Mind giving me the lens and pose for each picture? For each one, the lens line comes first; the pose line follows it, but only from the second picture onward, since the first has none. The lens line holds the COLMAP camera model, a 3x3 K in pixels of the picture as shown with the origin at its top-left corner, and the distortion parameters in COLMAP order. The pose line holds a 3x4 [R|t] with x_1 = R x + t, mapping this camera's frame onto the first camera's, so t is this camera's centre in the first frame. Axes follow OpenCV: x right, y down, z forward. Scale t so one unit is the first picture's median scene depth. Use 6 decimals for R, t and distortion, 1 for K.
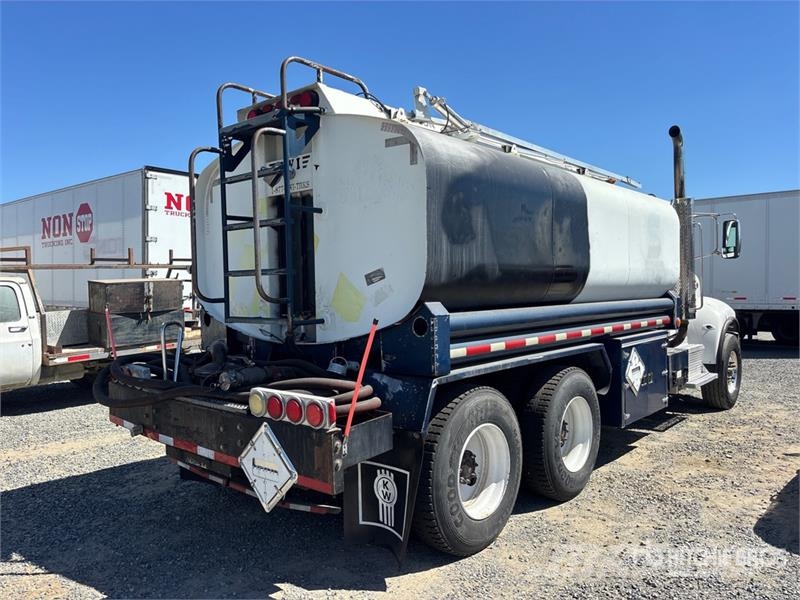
lens RADIAL K [[594.5, 0, 395.9], [0, 594.5, 303.4], [0, 0, 1]] dist [0.037268, -0.030081]
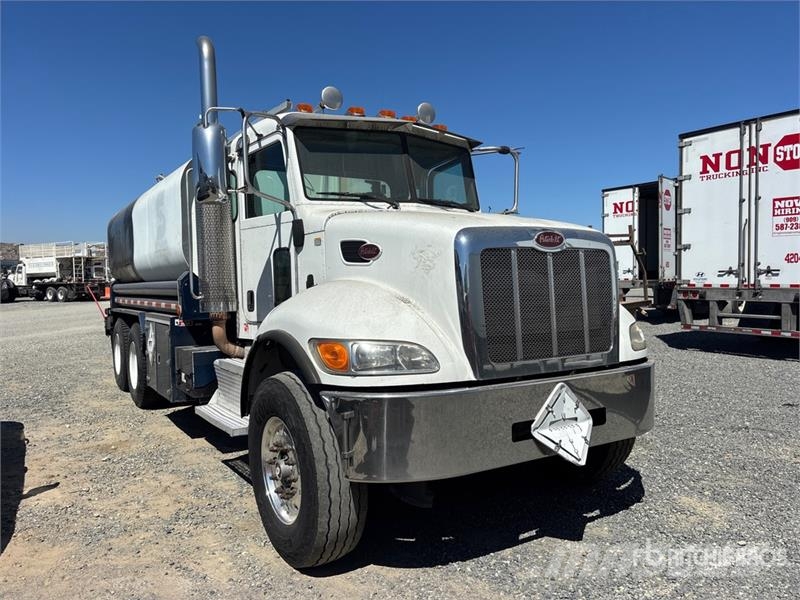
lens RADIAL K [[594.5, 0, 400.8], [0, 594.5, 302.2], [0, 0, 1]] dist [0.037268, -0.030081]
pose [[-0.267895, 0.046205, -0.962339, 0.620901], [0.006902, 0.998916, 0.046039, -0.009467], [0.963423, 0.005692, -0.267924, 0.801897]]
